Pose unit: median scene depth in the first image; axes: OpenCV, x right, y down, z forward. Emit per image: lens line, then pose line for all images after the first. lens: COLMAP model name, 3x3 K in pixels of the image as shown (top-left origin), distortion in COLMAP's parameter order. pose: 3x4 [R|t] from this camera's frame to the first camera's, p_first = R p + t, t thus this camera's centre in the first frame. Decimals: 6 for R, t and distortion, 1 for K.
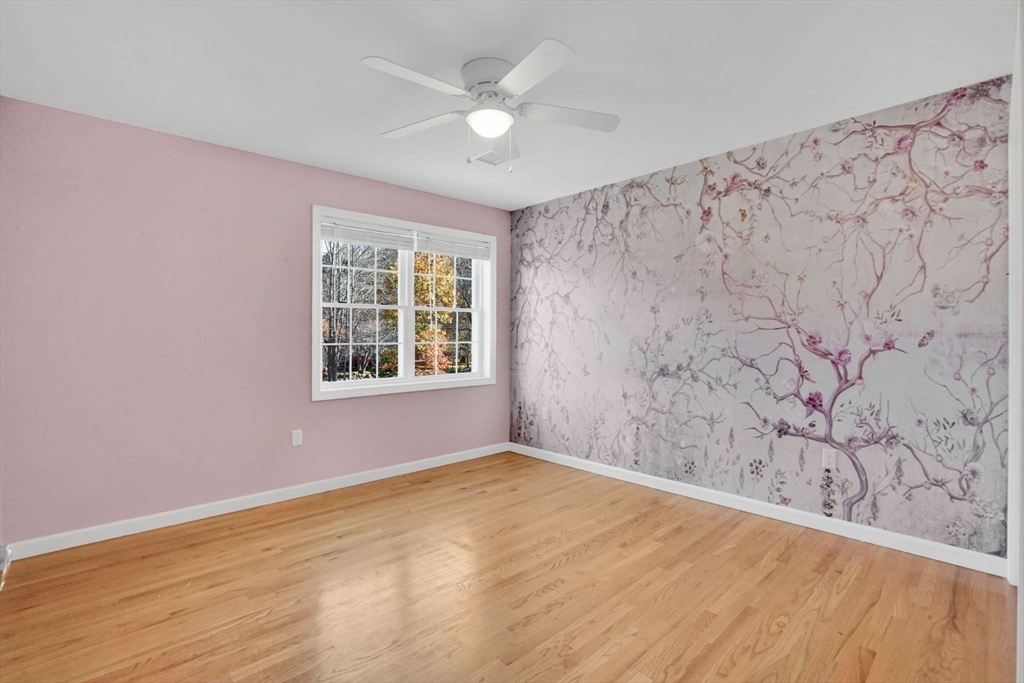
lens RADIAL K [[471.5, 0, 507.7], [0, 471.5, 334.0], [0, 0, 1]] dist [-0.040804, 0.000797]
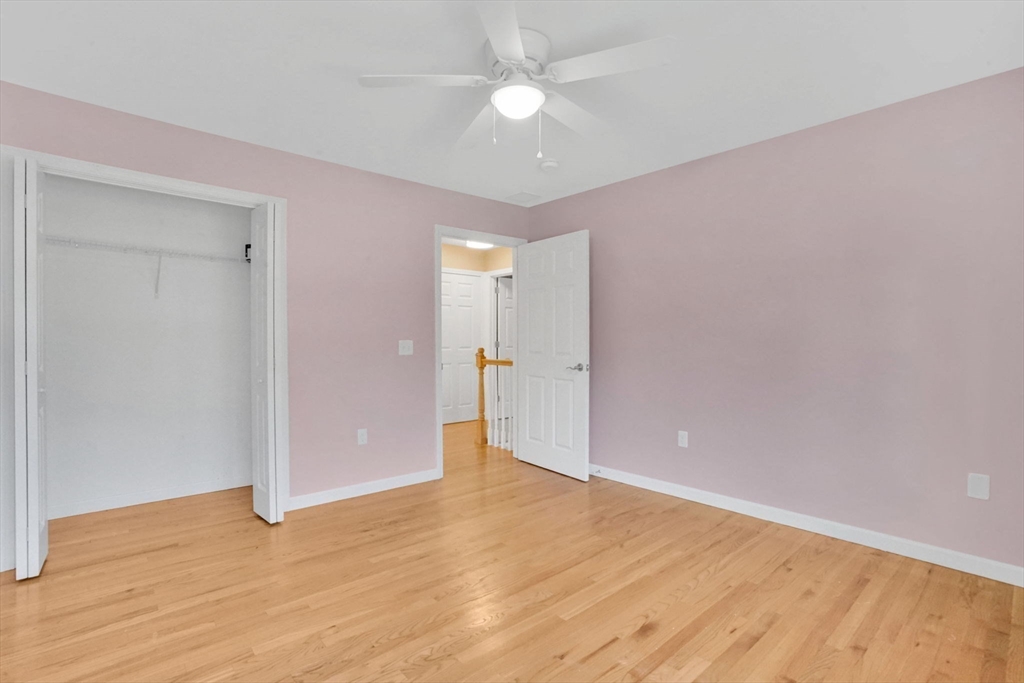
lens RADIAL K [[471.5, 0, 507.7], [0, 471.5, 334.0], [0, 0, 1]] dist [-0.040804, 0.000797]
pose [[-0.999823, 0.001727, 0.018760, -0.038140], [0.001509, 0.999932, -0.011590, 0.027243], [-0.018779, -0.011559, -0.999757, 1.847774]]
